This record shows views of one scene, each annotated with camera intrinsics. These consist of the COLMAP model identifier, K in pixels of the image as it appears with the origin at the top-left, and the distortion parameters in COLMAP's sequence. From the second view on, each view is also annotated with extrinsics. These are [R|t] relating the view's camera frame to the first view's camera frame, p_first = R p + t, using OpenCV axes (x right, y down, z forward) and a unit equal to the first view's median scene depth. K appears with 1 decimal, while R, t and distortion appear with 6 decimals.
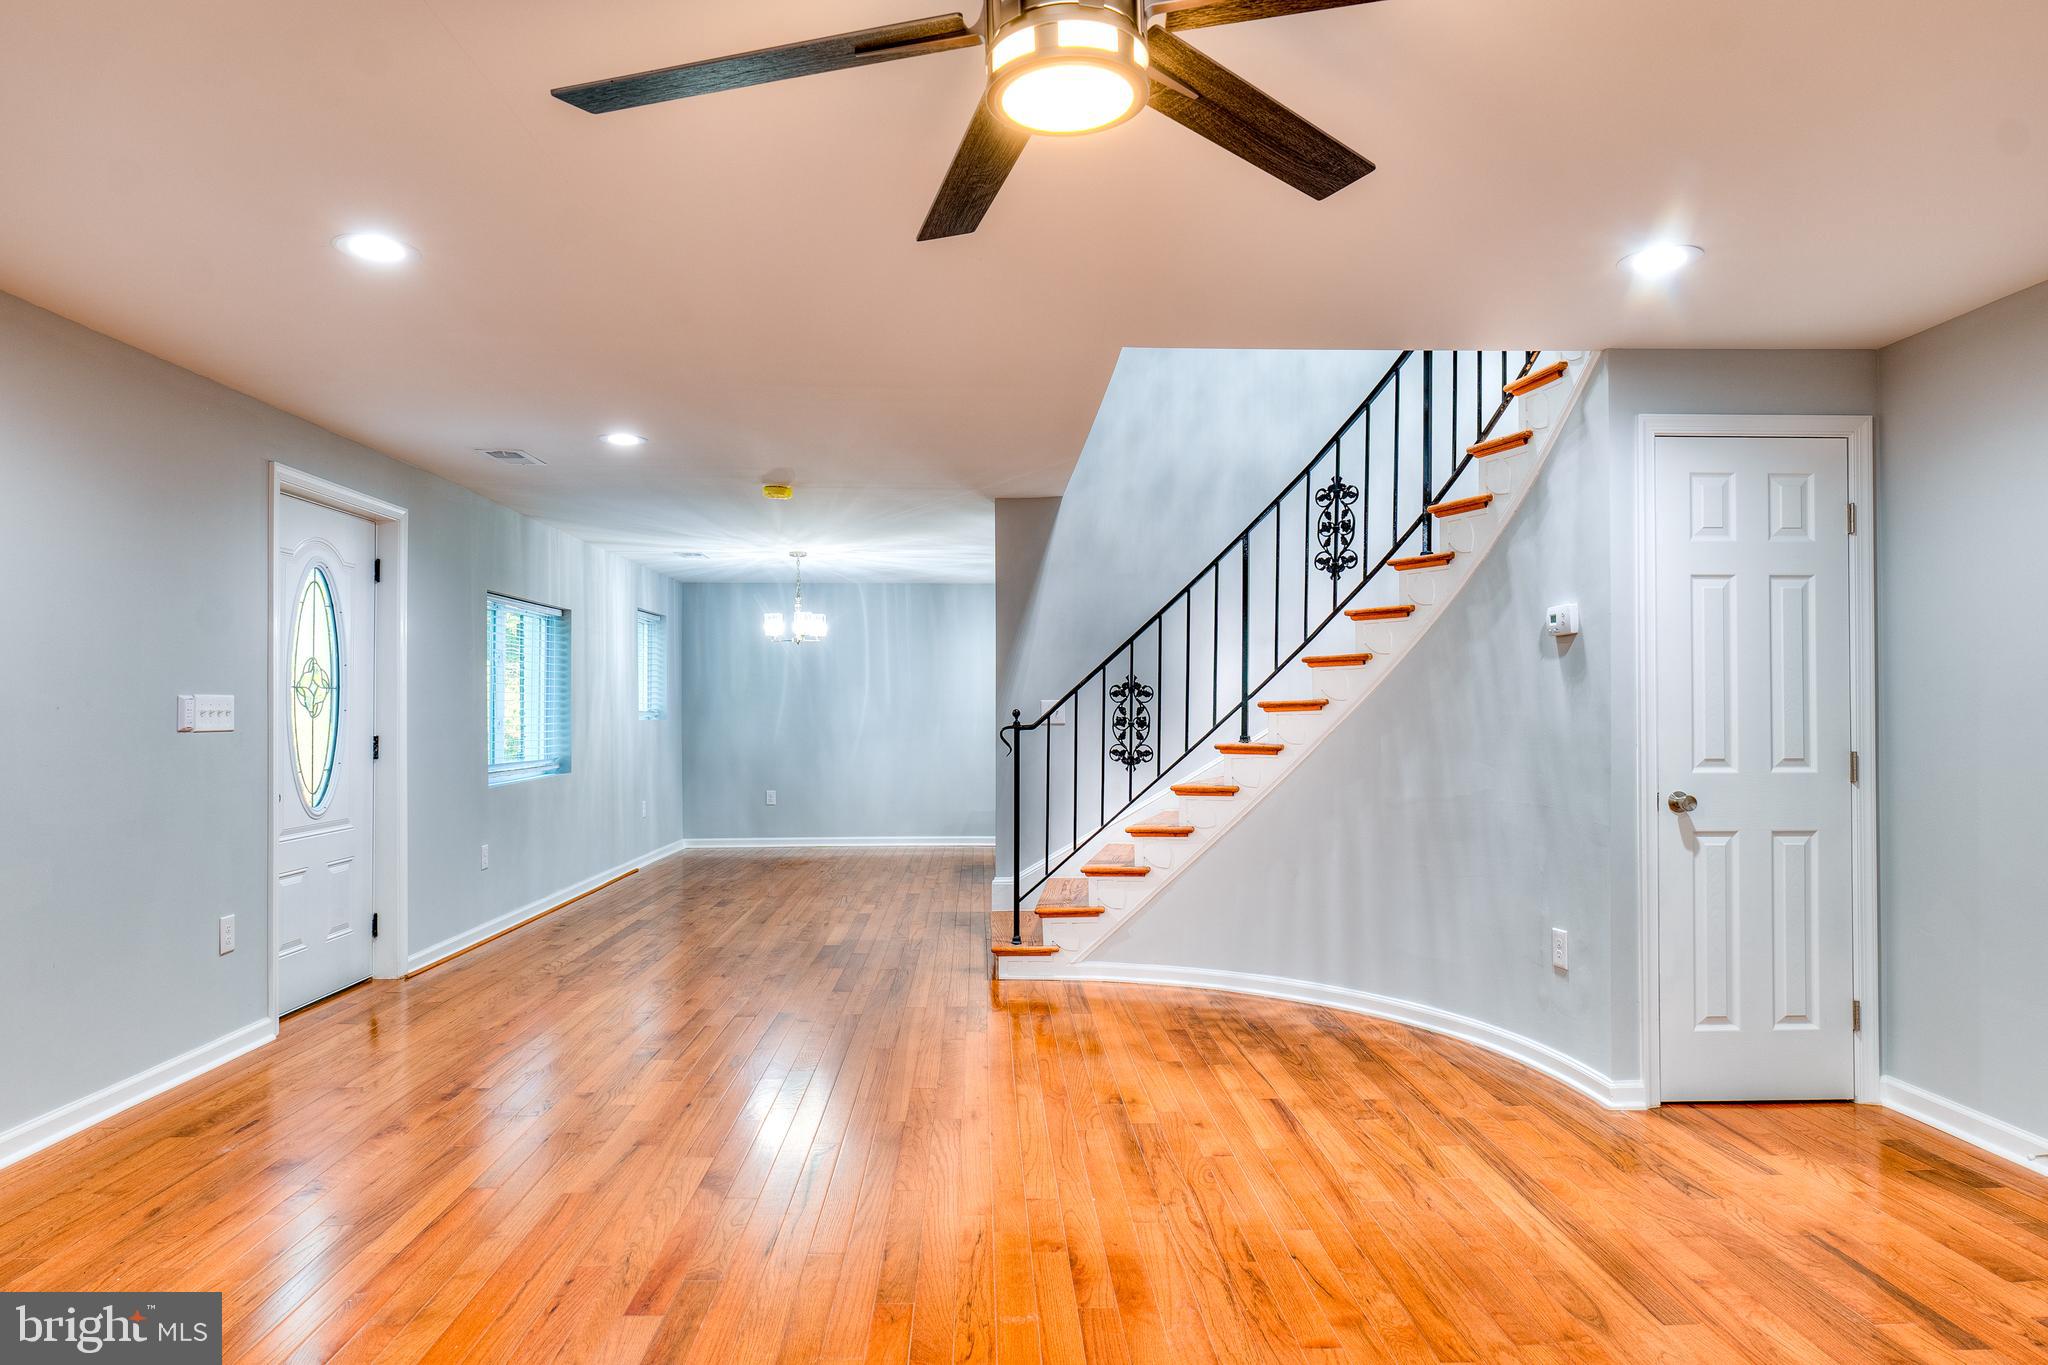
lens RADIAL K [[1228.3, 0, 1017.2], [0, 1228.3, 686.7], [0, 0, 1]] dist [-0.034525, 0.023380]
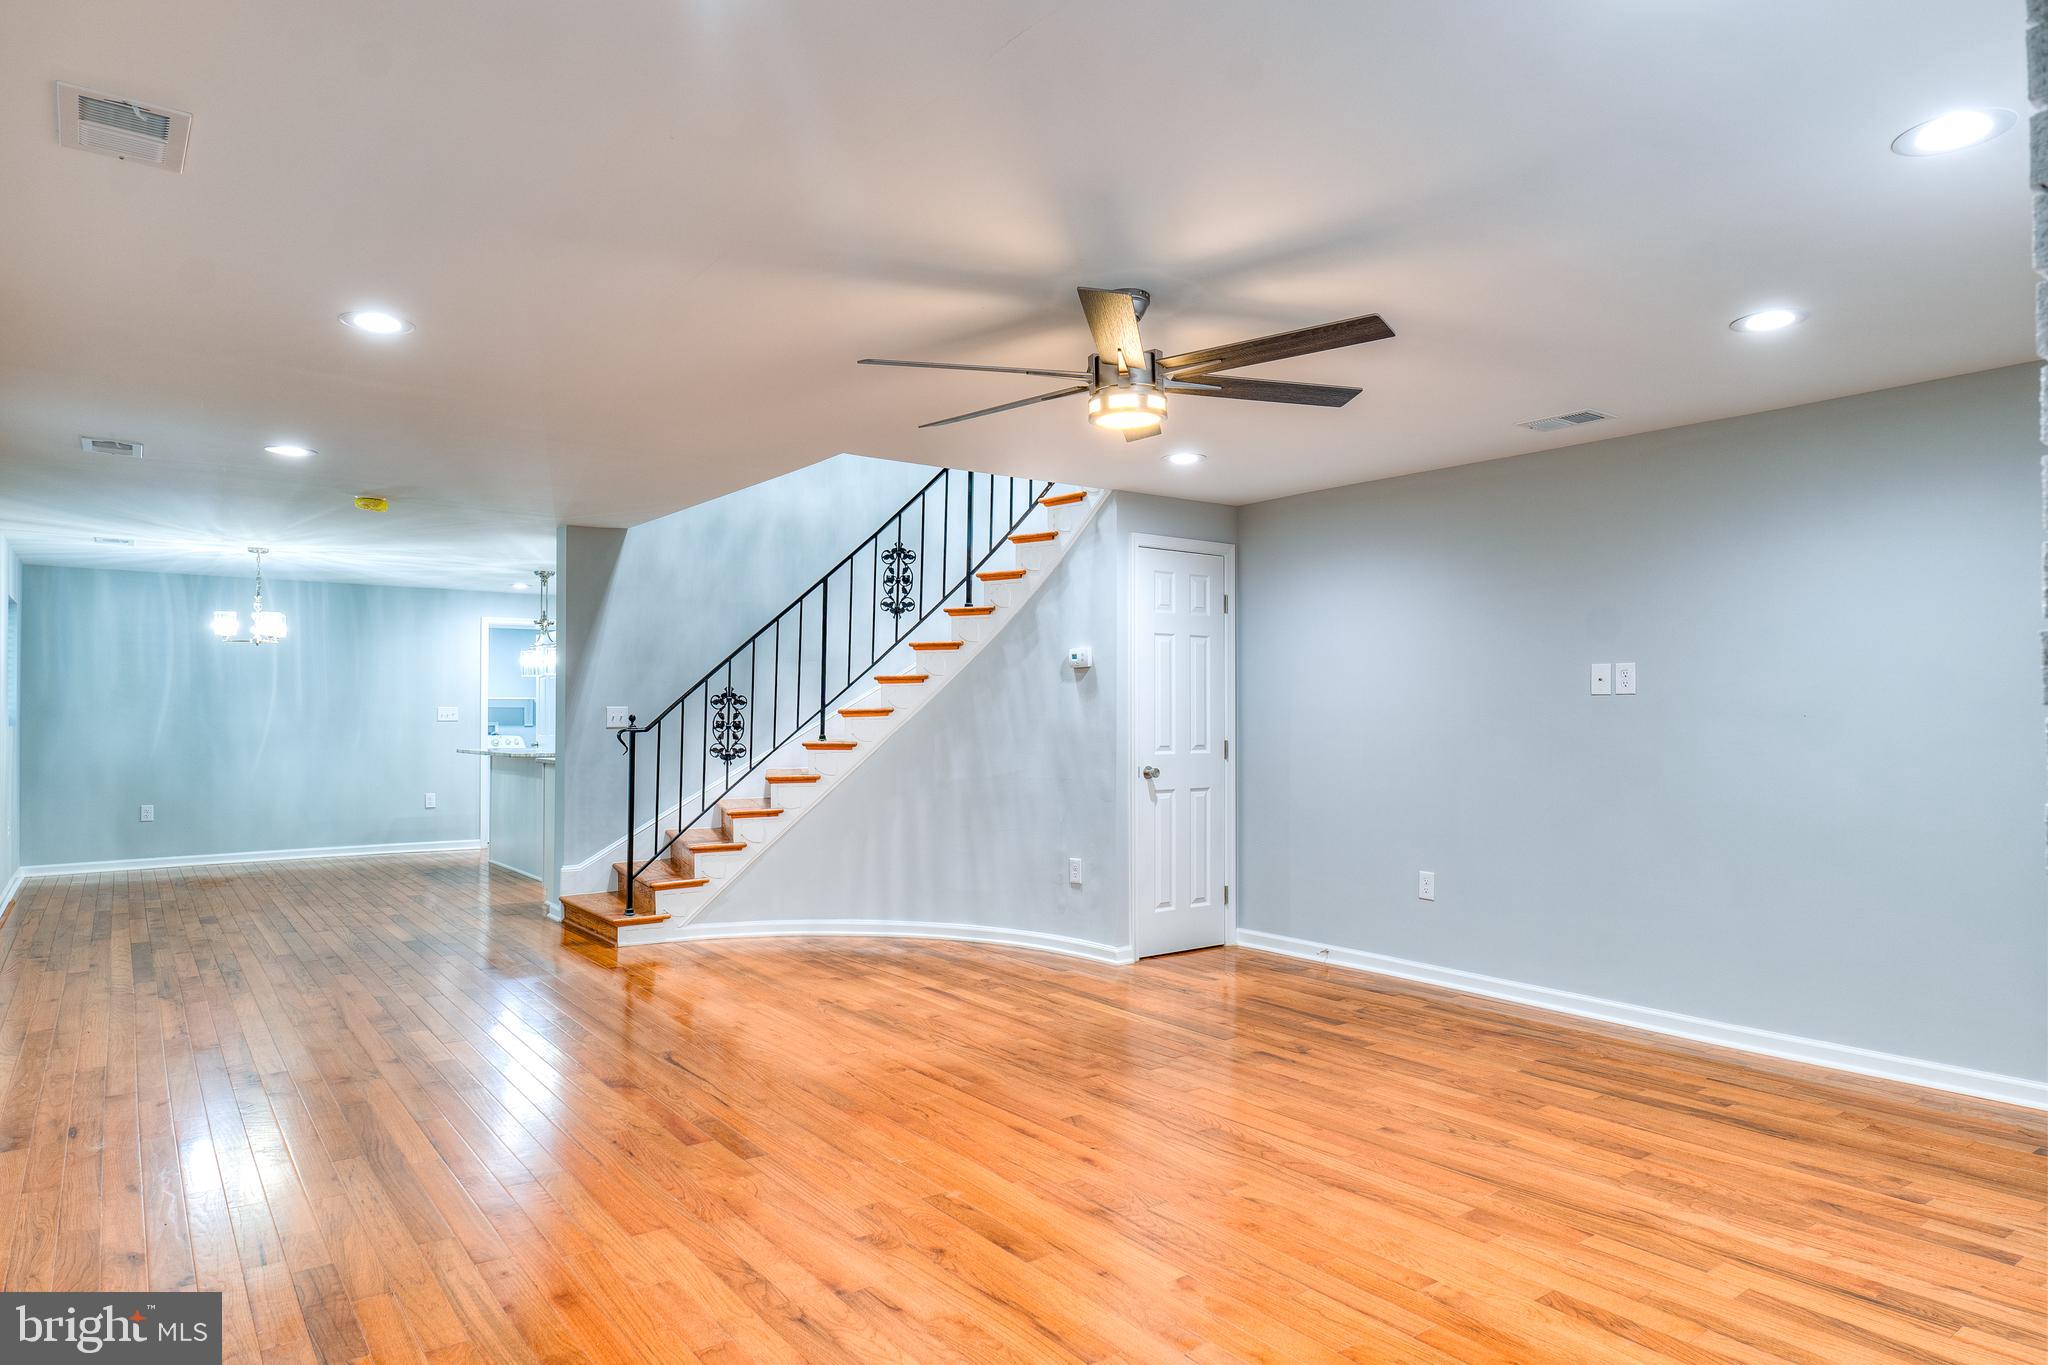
lens RADIAL K [[1228.3, 0, 1024.9], [0, 1228.3, 678.6], [0, 0, 1]] dist [-0.034525, 0.023380]
pose [[0.817710, 0.017793, 0.575355, -0.401053], [-0.011460, 0.999827, -0.014633, -0.003616], [-0.575516, 0.005372, 0.817773, -0.184923]]
